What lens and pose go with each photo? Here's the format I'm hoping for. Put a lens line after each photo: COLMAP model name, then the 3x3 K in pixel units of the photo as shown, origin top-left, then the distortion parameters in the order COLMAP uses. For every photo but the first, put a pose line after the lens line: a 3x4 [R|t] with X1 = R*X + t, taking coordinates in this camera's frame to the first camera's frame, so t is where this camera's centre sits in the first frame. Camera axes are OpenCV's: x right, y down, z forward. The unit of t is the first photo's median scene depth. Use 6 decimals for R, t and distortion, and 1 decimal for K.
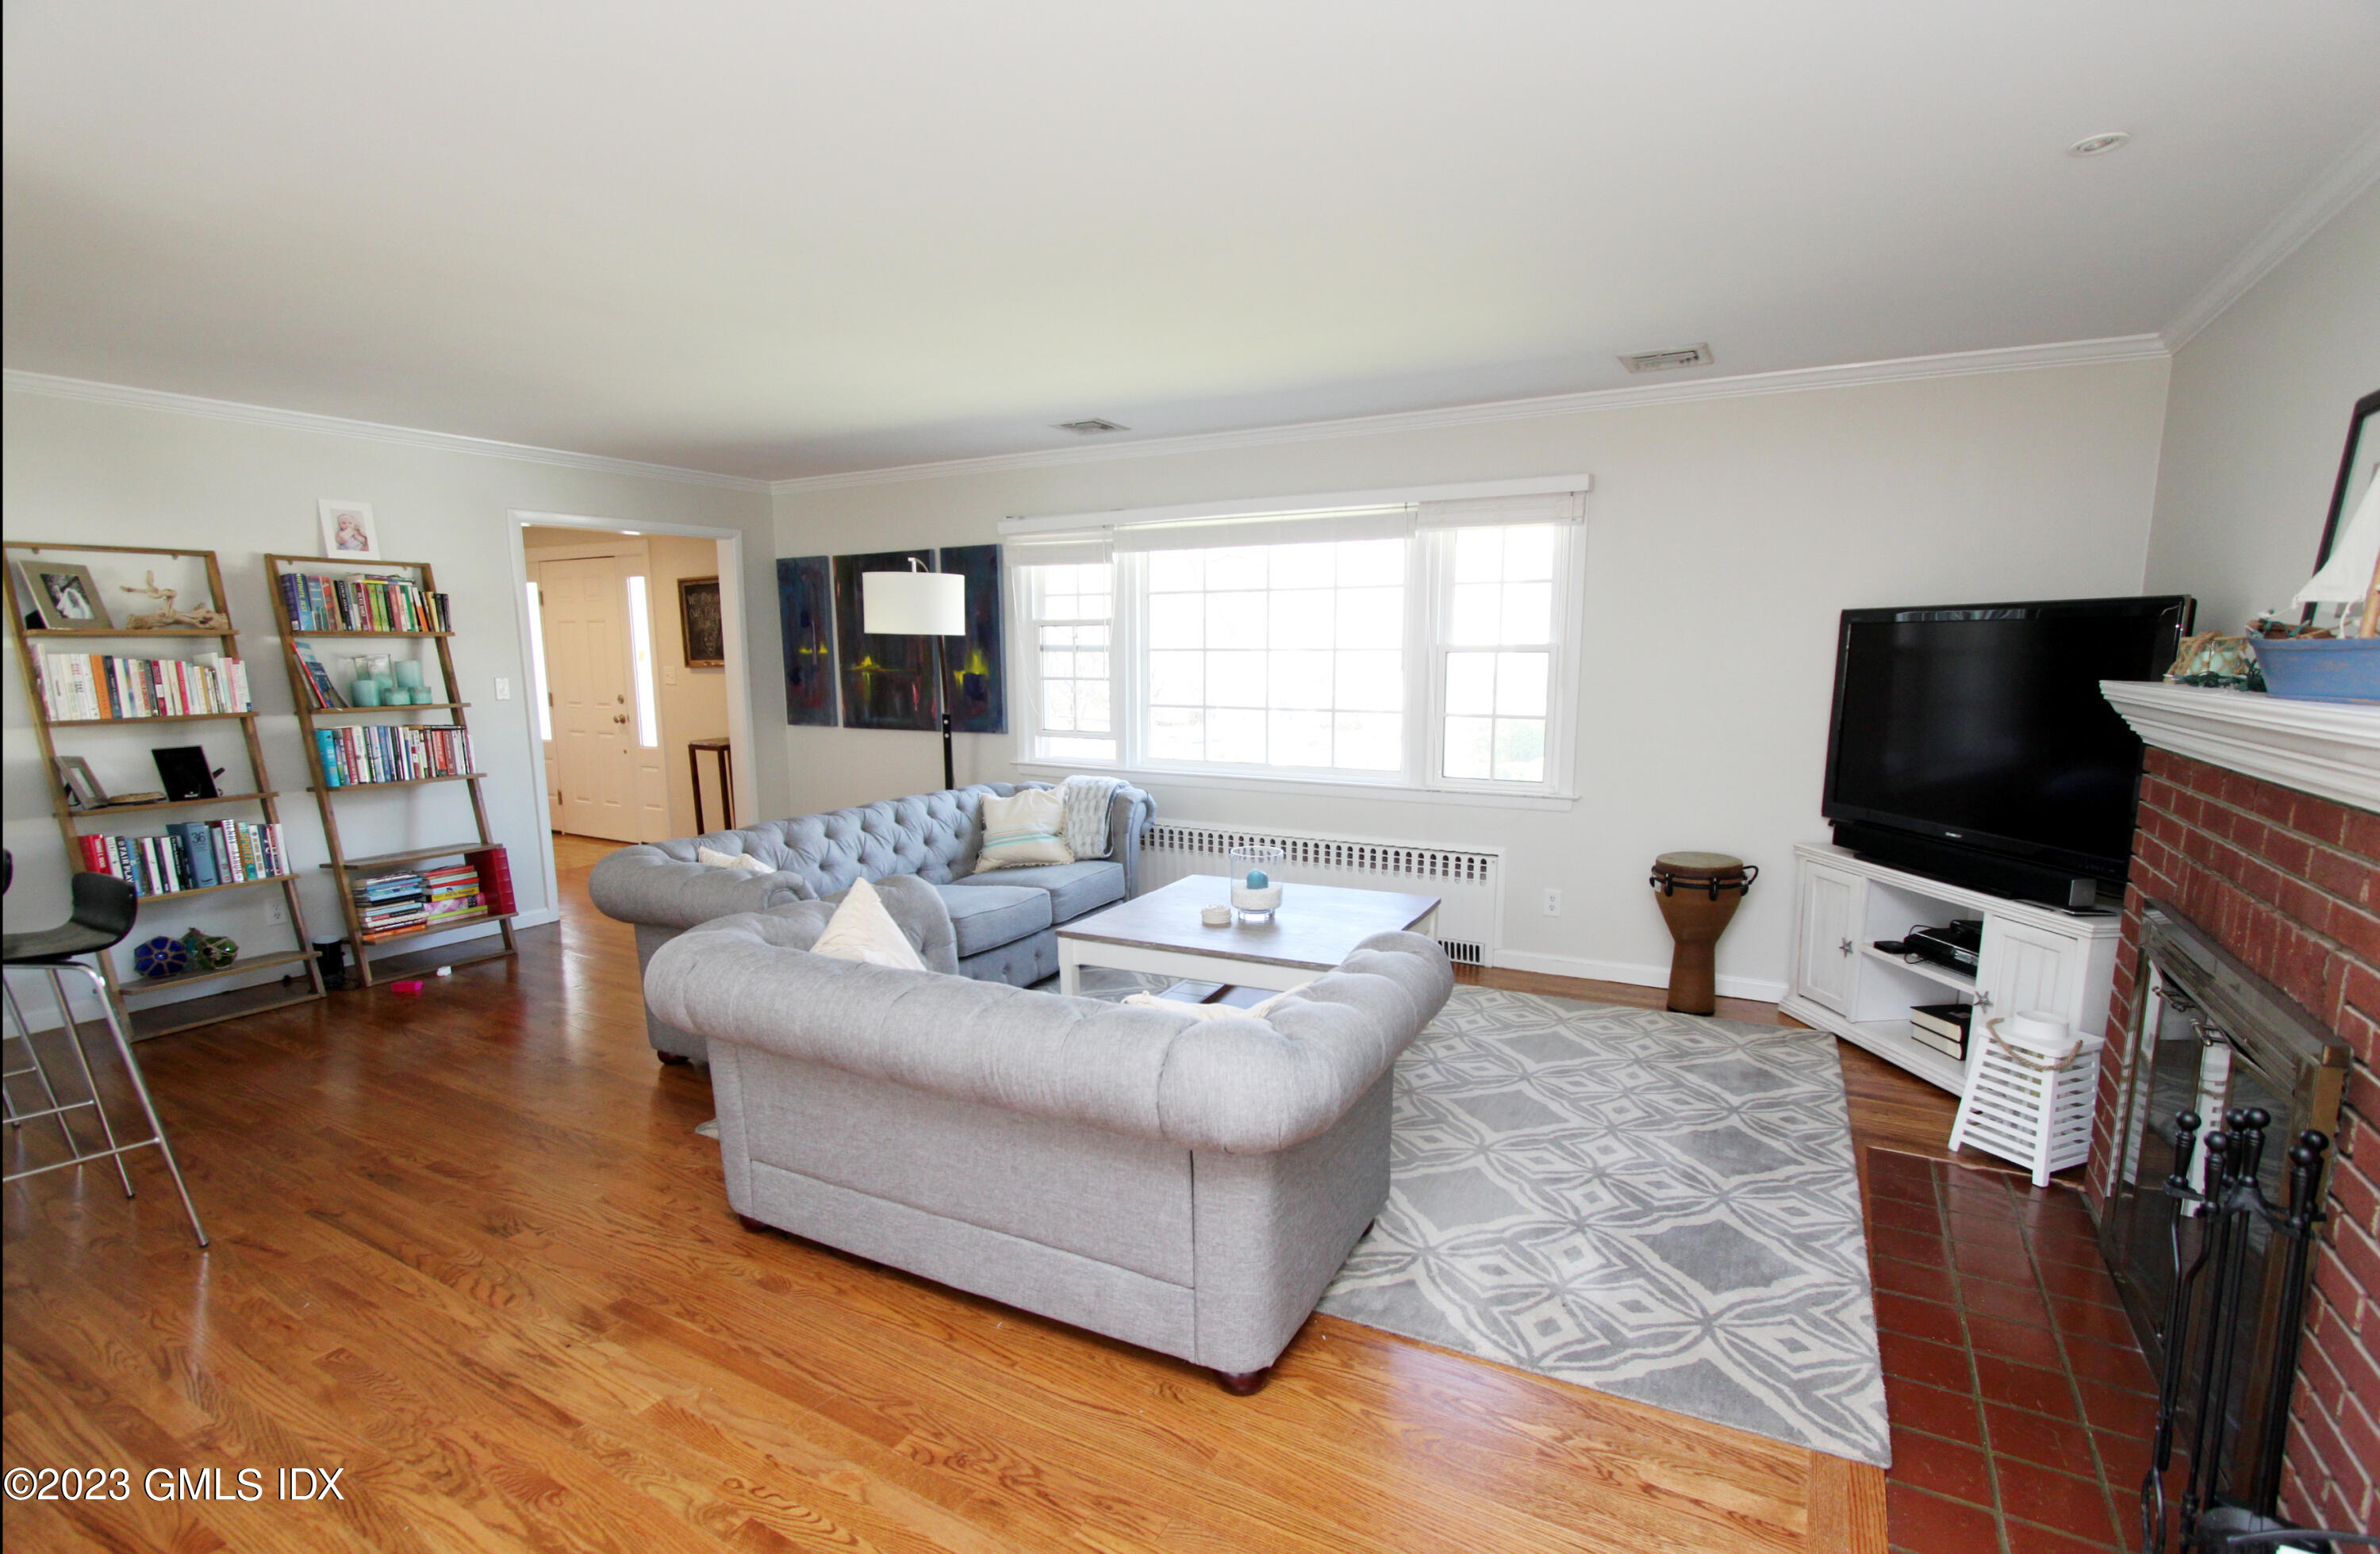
lens RADIAL K [[1106.4, 0, 1229.2], [0, 1106.4, 834.4], [0, 0, 1]] dist [-0.002939, -0.001036]
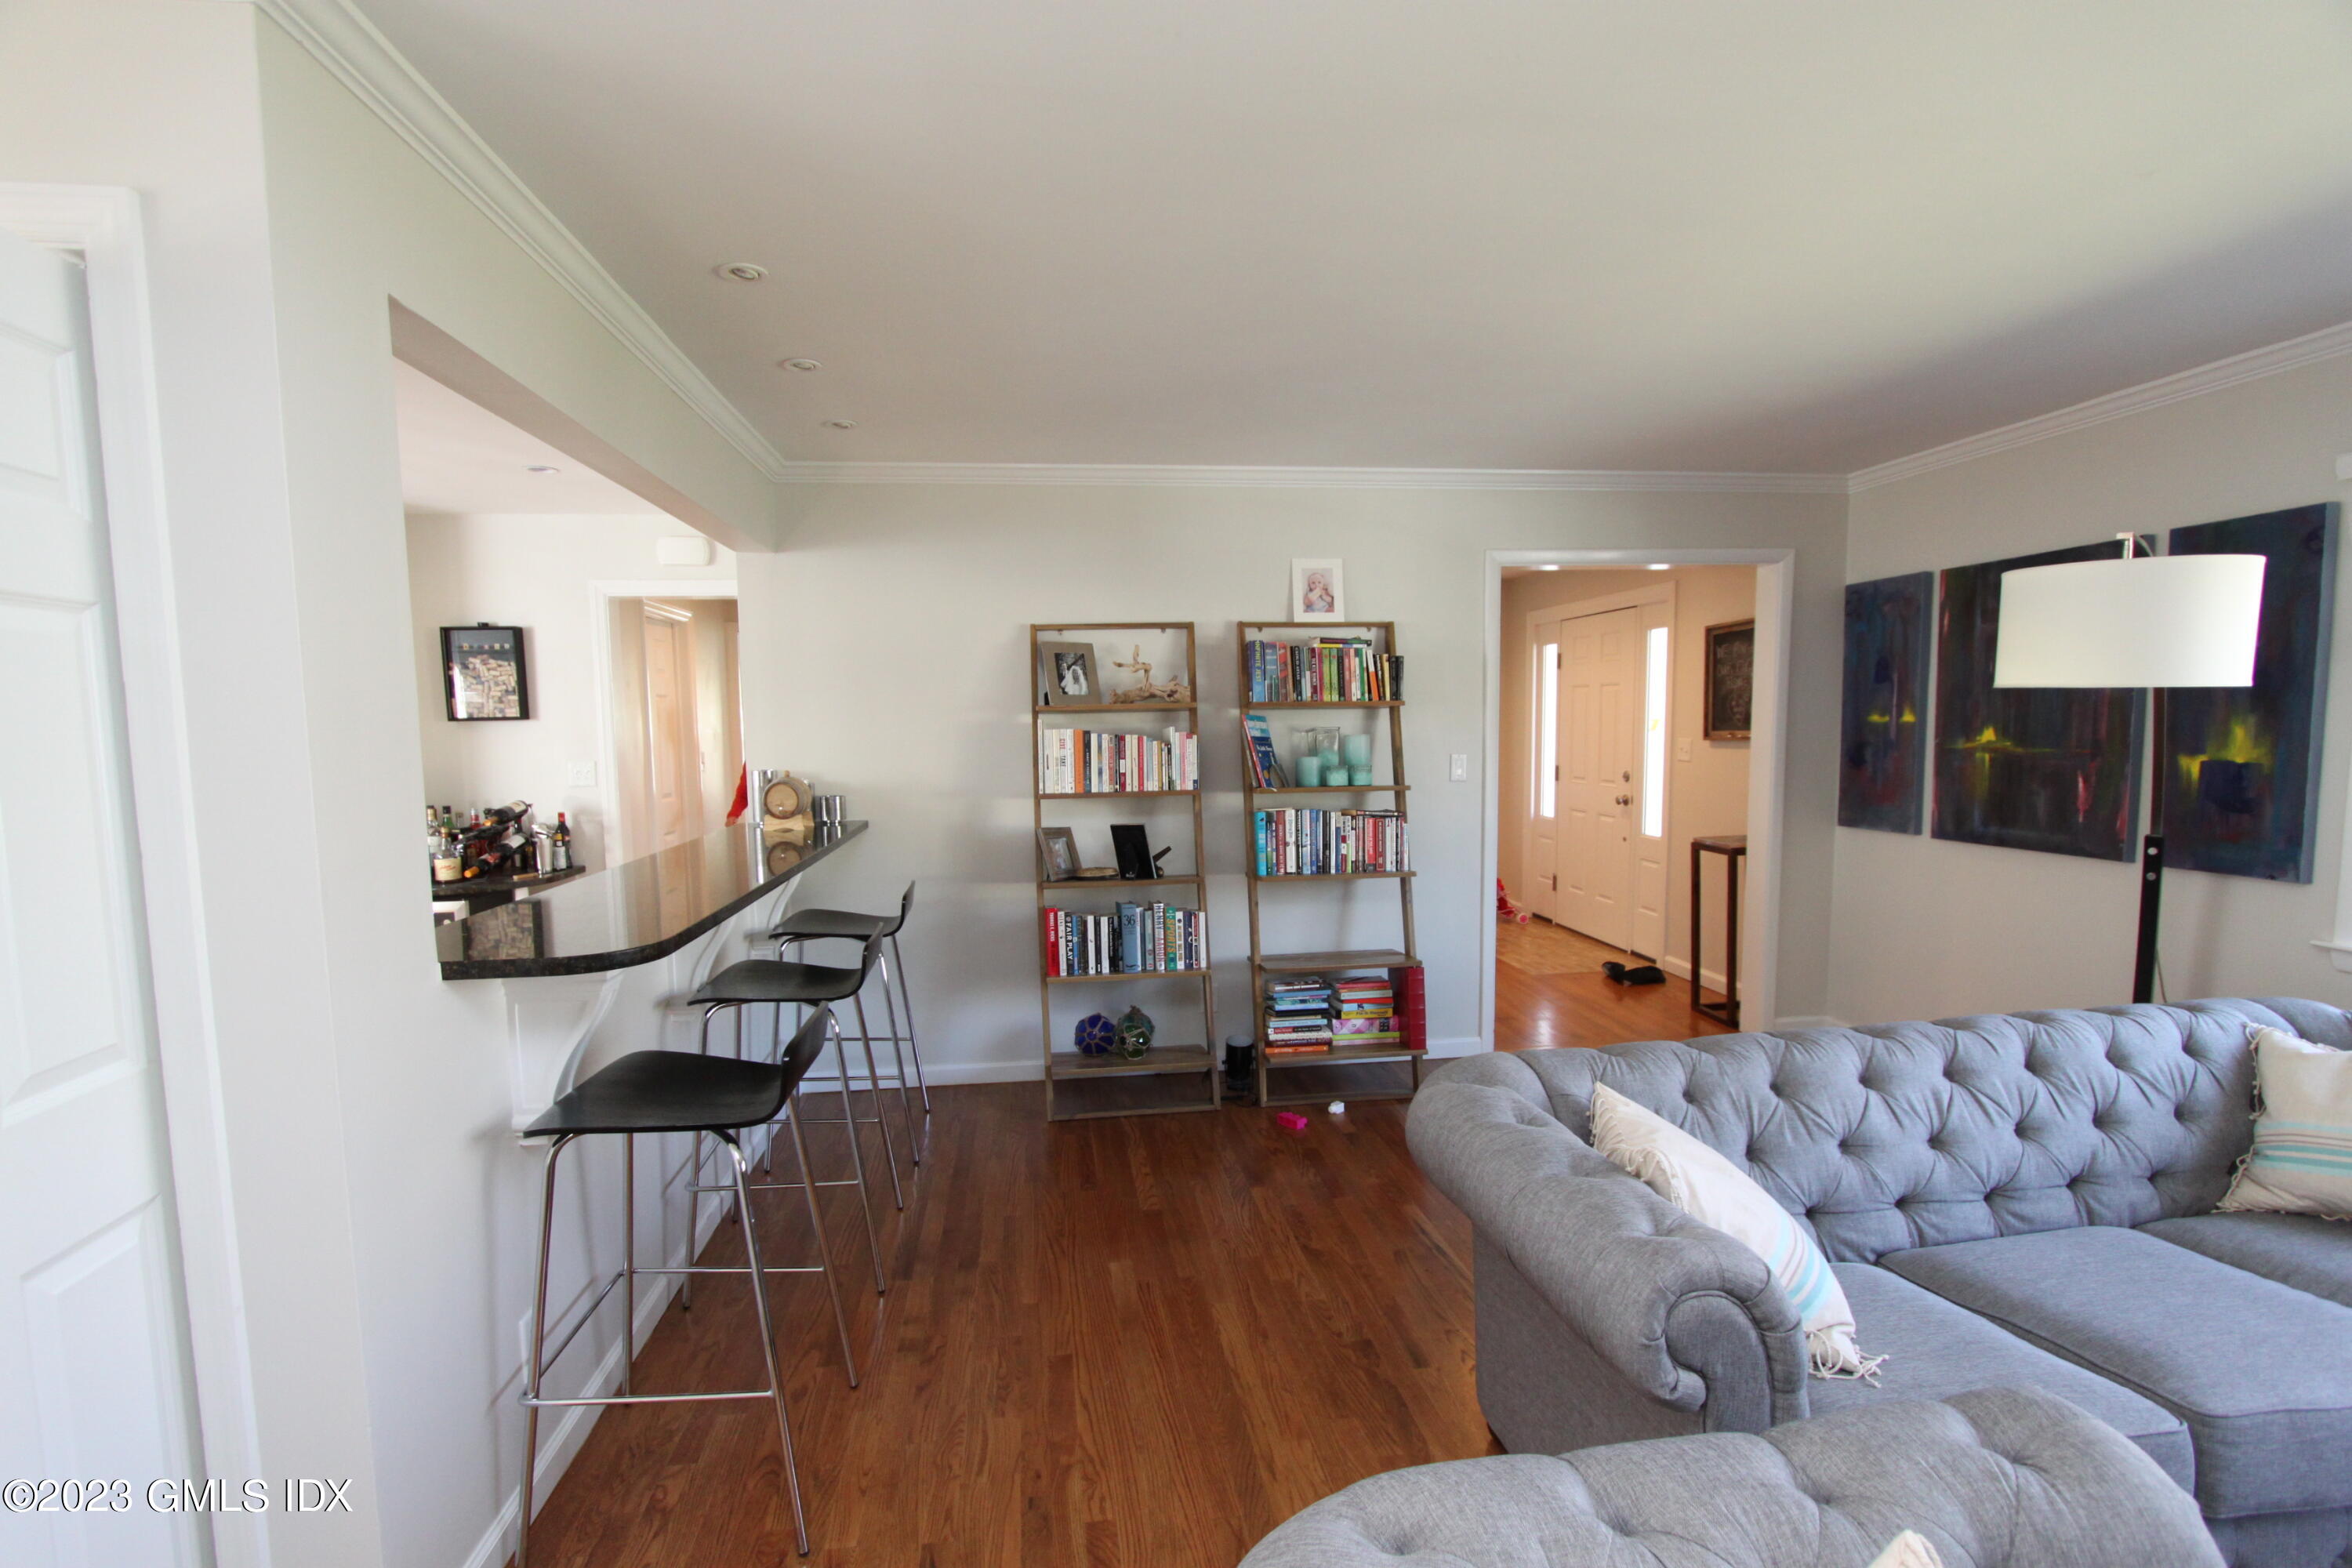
lens RADIAL K [[1068.9, 0, 1166.0], [0, 1068.9, 807.8], [0, 0, 1]] dist [-0.011647, -0.001239]
pose [[0.571305, 0.061200, -0.818453, -0.140572], [-0.124180, 0.992181, -0.012490, -0.071048], [0.811289, 0.108771, 0.574437, 0.403526]]
